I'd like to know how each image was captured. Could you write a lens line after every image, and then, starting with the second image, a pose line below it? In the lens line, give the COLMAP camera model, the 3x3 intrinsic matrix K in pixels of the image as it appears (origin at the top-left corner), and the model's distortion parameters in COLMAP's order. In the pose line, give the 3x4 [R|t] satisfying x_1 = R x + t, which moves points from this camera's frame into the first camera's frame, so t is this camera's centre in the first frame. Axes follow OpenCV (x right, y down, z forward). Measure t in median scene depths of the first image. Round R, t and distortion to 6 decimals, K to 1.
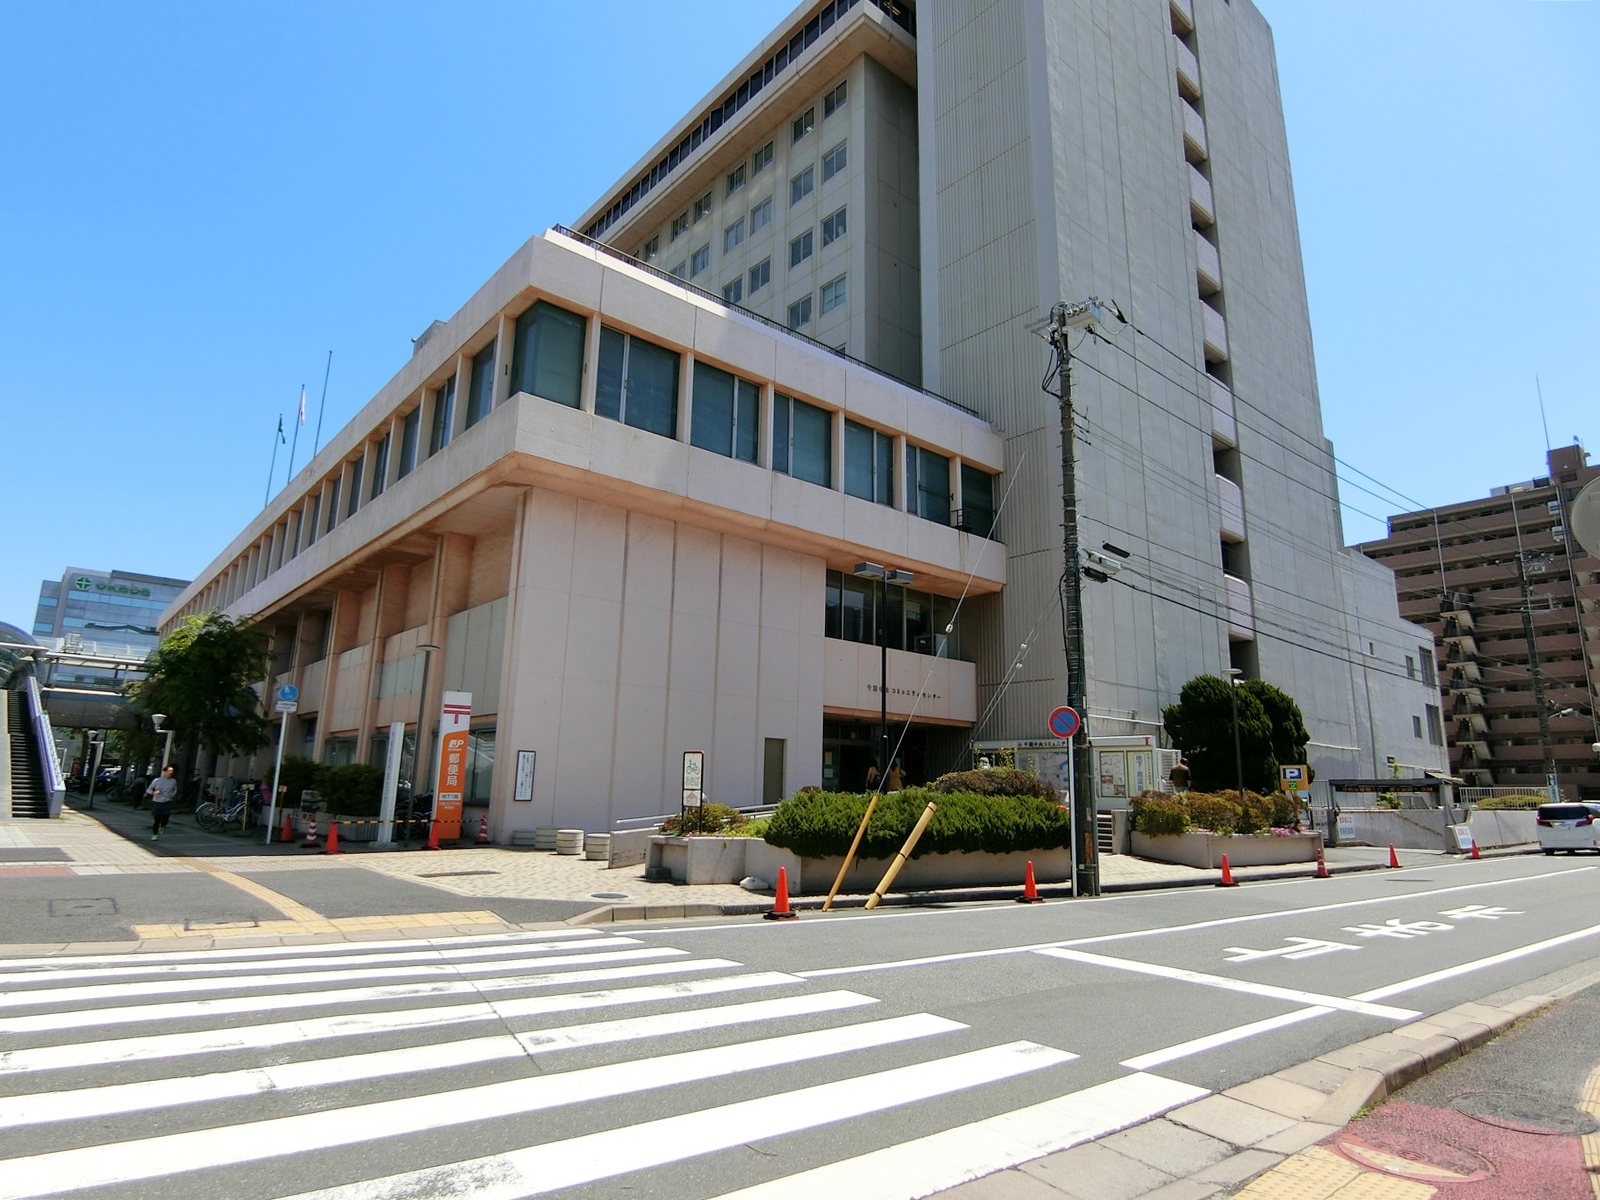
lens RADIAL K [[922.7, 0, 799.8], [0, 922.7, 594.9], [0, 0, 1]] dist [-0.024012, -0.000606]
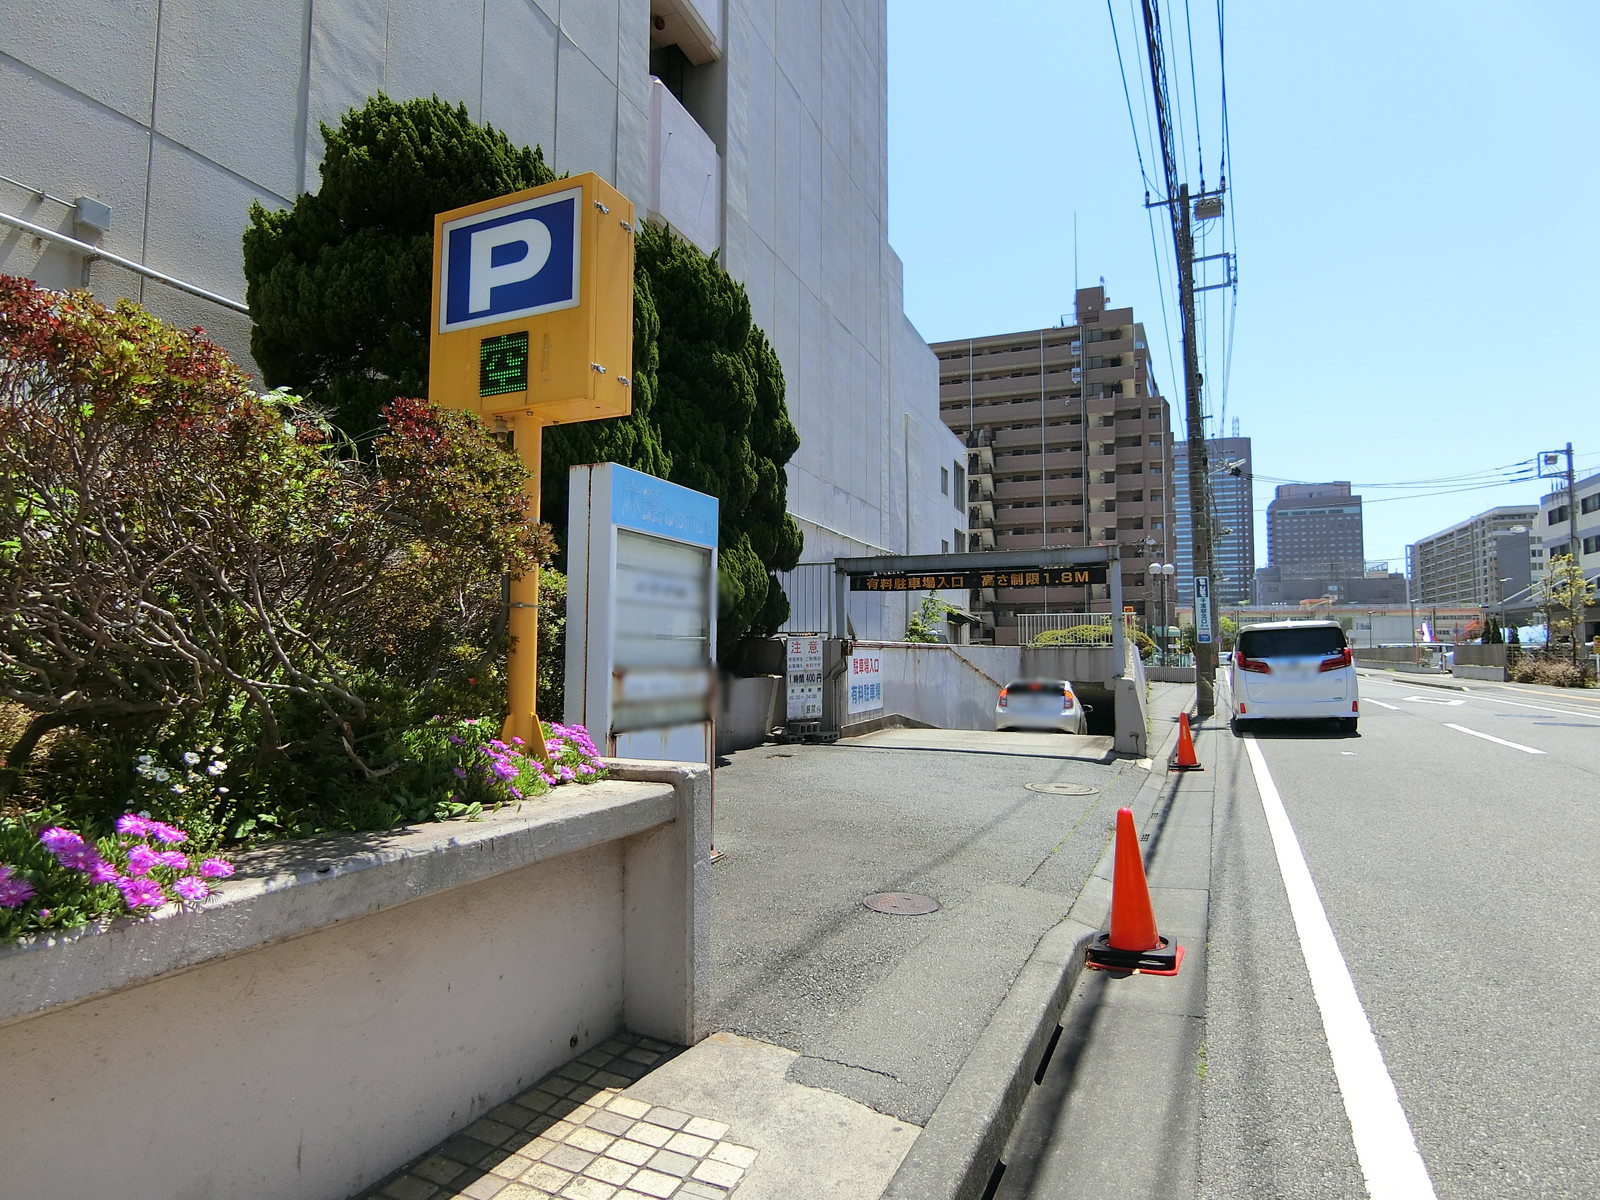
lens RADIAL K [[922.7, 0, 796.6], [0, 922.7, 600.7], [0, 0, 1]] dist [-0.024012, -0.000606]
pose [[0.895621, 0.008147, 0.444743, 0.265719], [-0.081017, 0.986096, 0.145086, 0.110699], [-0.437377, -0.165974, 0.883829, 0.449801]]
